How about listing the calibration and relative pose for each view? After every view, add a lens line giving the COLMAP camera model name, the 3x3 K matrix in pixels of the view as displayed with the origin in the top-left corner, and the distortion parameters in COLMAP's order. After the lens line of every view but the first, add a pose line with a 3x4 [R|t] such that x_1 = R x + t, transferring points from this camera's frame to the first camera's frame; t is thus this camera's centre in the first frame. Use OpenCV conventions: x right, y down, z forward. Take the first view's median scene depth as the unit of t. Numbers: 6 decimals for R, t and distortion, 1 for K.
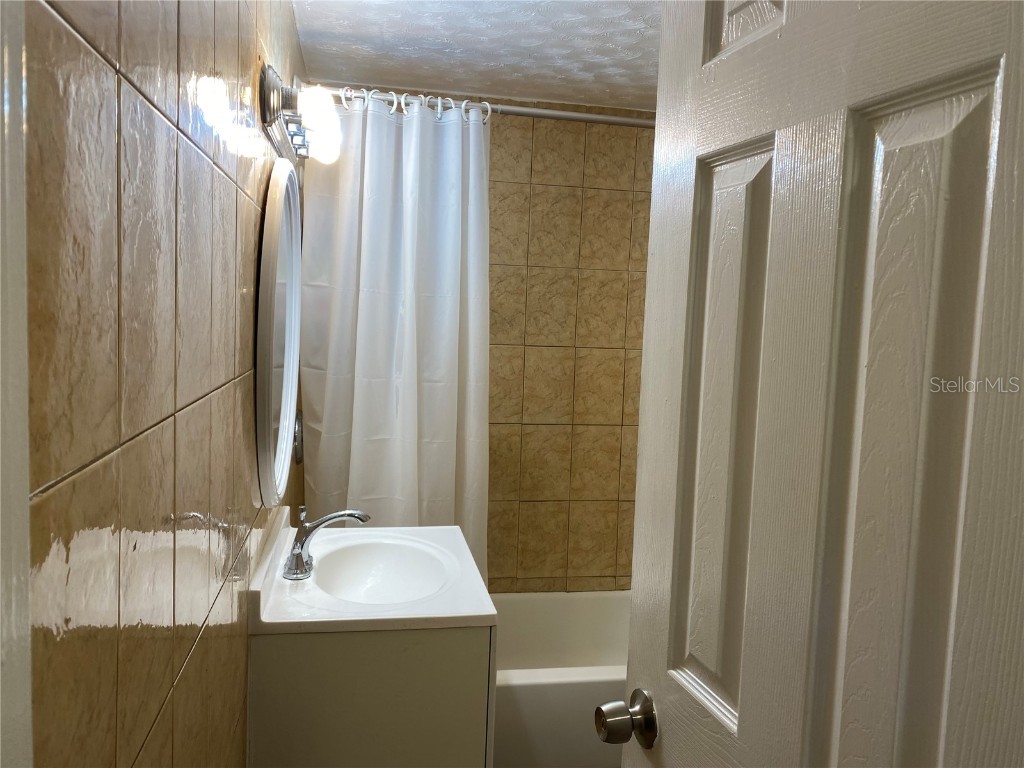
lens RADIAL K [[789.3, 0, 505.8], [0, 789.3, 383.1], [0, 0, 1]] dist [0.058387, -0.056607]
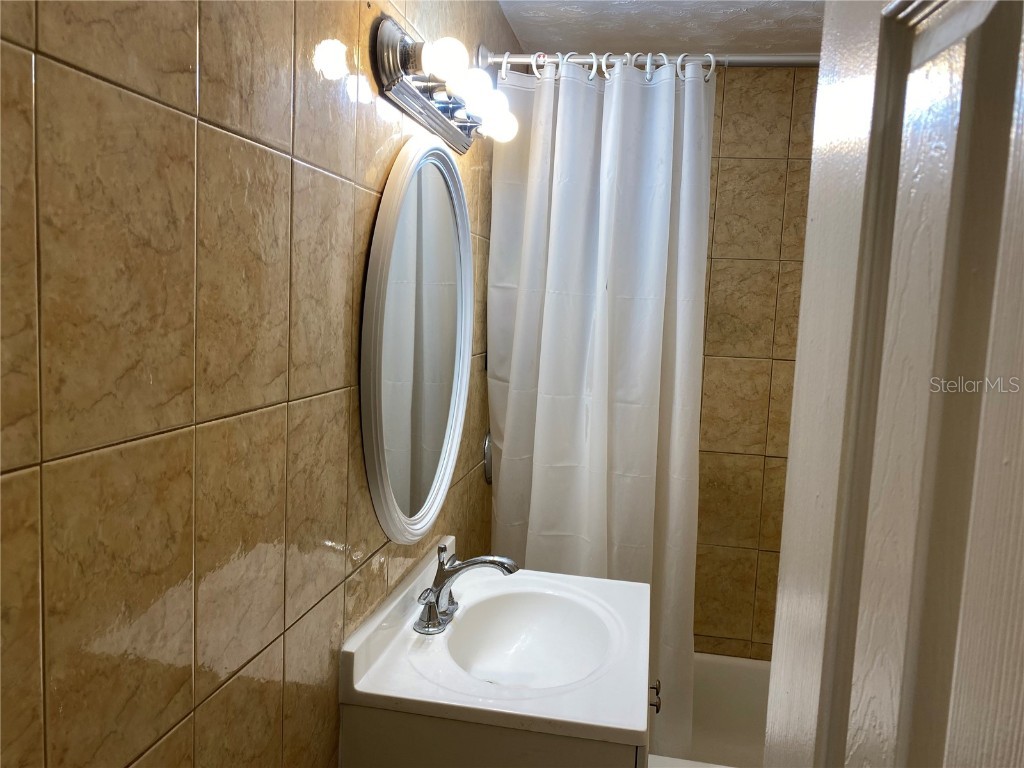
lens RADIAL K [[789.3, 0, 517.6], [0, 789.3, 381.8], [0, 0, 1]] dist [0.058387, -0.056607]
pose [[0.934811, 0.040122, -0.352873, 0.091572], [-0.042123, 0.999110, 0.002010, -0.020495], [0.352639, 0.012985, 0.935669, 0.195796]]
